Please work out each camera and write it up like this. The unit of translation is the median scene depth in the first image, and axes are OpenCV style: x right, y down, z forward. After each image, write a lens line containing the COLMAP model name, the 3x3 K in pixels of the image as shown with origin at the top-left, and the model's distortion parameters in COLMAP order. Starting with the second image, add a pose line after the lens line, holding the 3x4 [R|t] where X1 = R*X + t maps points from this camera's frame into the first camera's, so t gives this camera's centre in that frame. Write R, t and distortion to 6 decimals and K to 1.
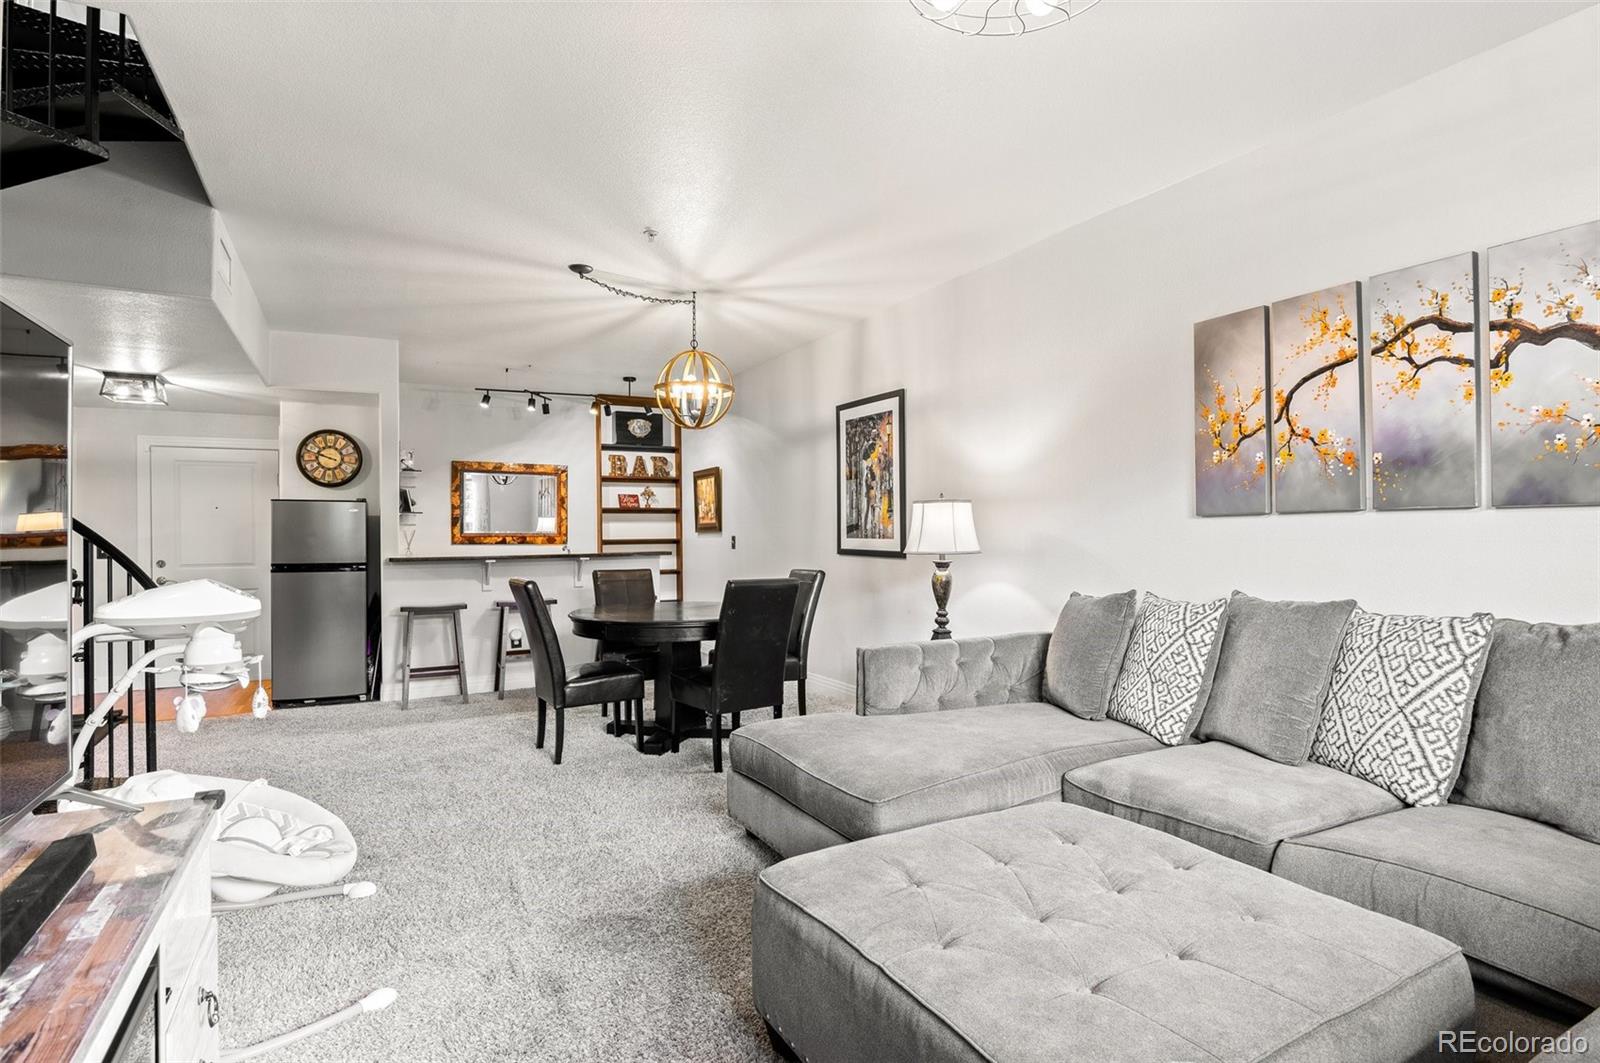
lens RADIAL K [[803.3, 0, 797.4], [0, 803.3, 530.2], [0, 0, 1]] dist [-0.014174, -0.001915]
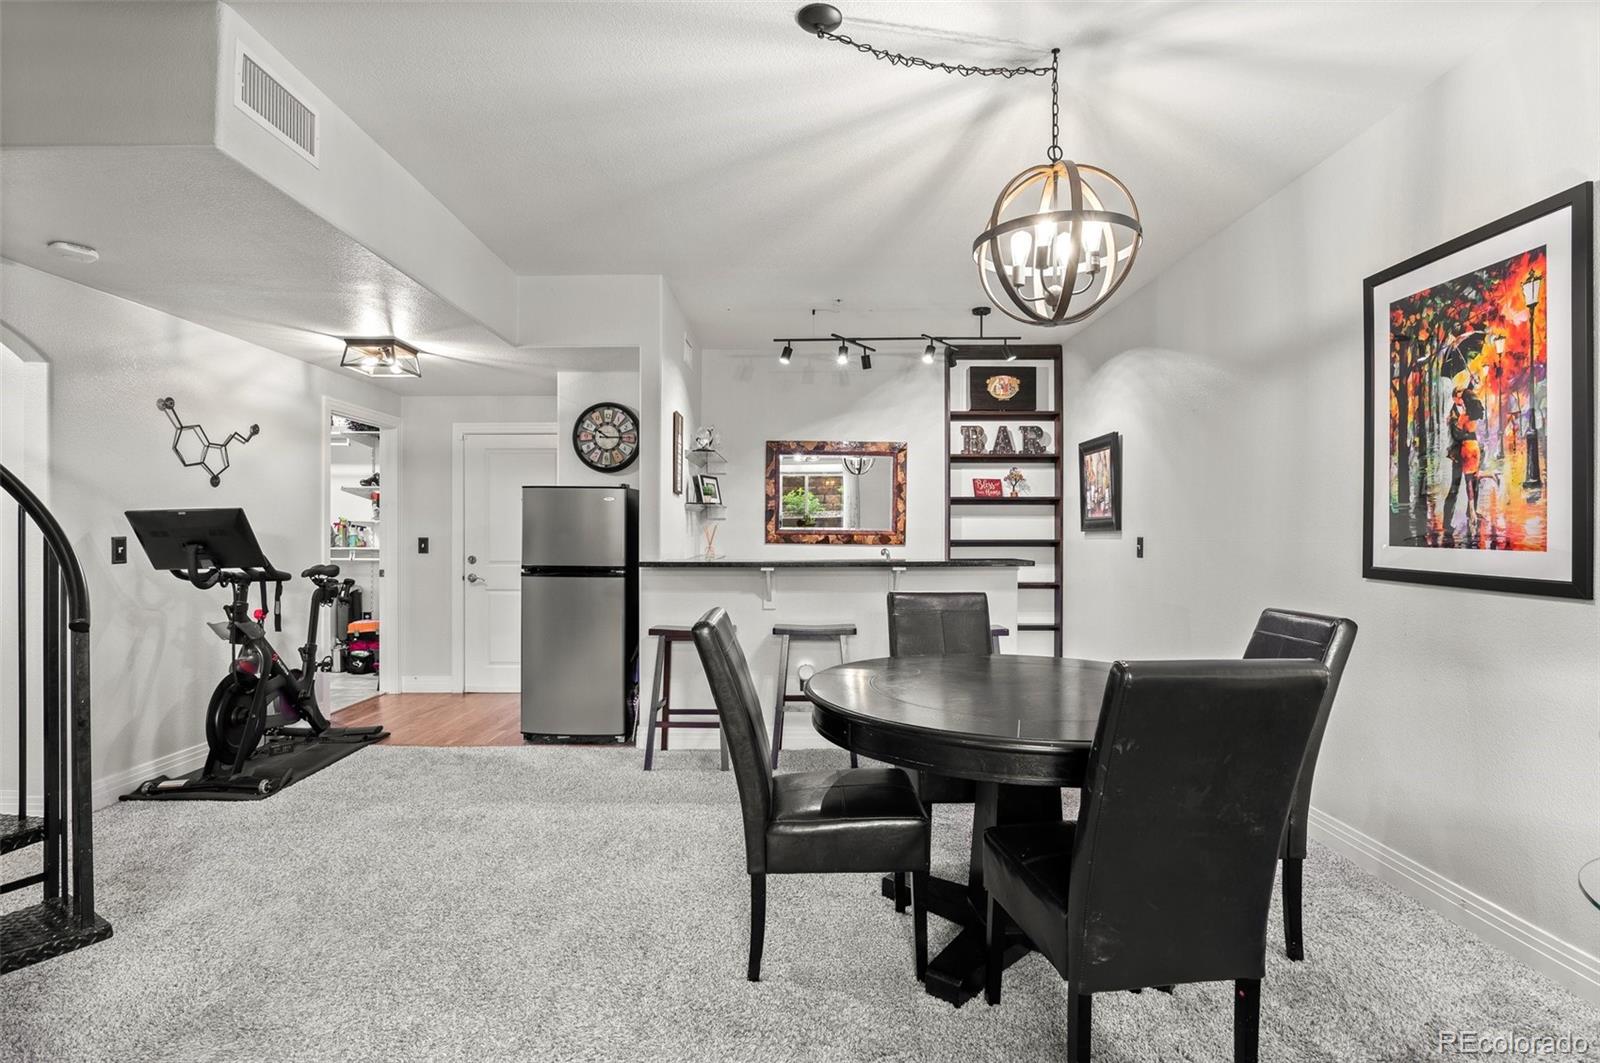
lens RADIAL K [[803.3, 0, 792.6], [0, 803.3, 537.2], [0, 0, 1]] dist [-0.014174, -0.001915]
pose [[0.881162, 0.012410, -0.472651, -0.027800], [-0.006848, 0.999886, 0.013487, 0.000562], [0.472764, -0.008647, 0.881147, 0.391623]]
